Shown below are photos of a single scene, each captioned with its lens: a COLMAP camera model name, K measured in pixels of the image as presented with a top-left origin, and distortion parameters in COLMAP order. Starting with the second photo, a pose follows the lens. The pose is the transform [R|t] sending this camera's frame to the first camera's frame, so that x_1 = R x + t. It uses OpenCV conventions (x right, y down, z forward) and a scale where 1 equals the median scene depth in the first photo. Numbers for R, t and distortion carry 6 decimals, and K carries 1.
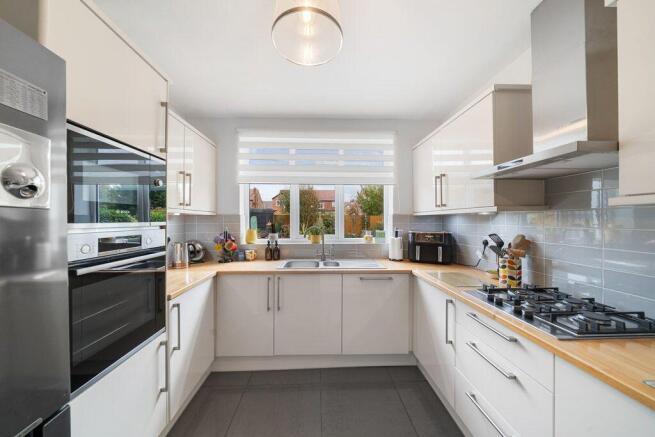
lens RADIAL K [[225.6, 0, 327.5], [0, 225.6, 218.5], [0, 0, 1]] dist [-0.000335, -0.000120]
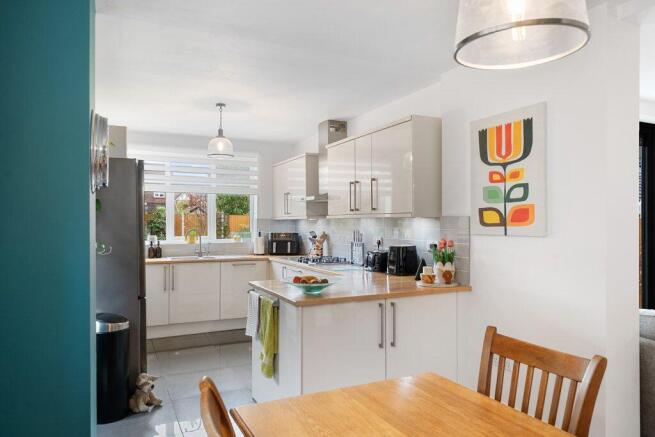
lens RADIAL K [[437.4, 0, 329.6], [0, 437.4, 221.5], [0, 0, 1]] dist [0.002422, 0.002001]
pose [[0.913822, -0.002289, 0.406109, -0.347485], [0.000315, 0.999988, 0.004929, -0.015713], [-0.406115, -0.004376, 0.913811, -1.467627]]
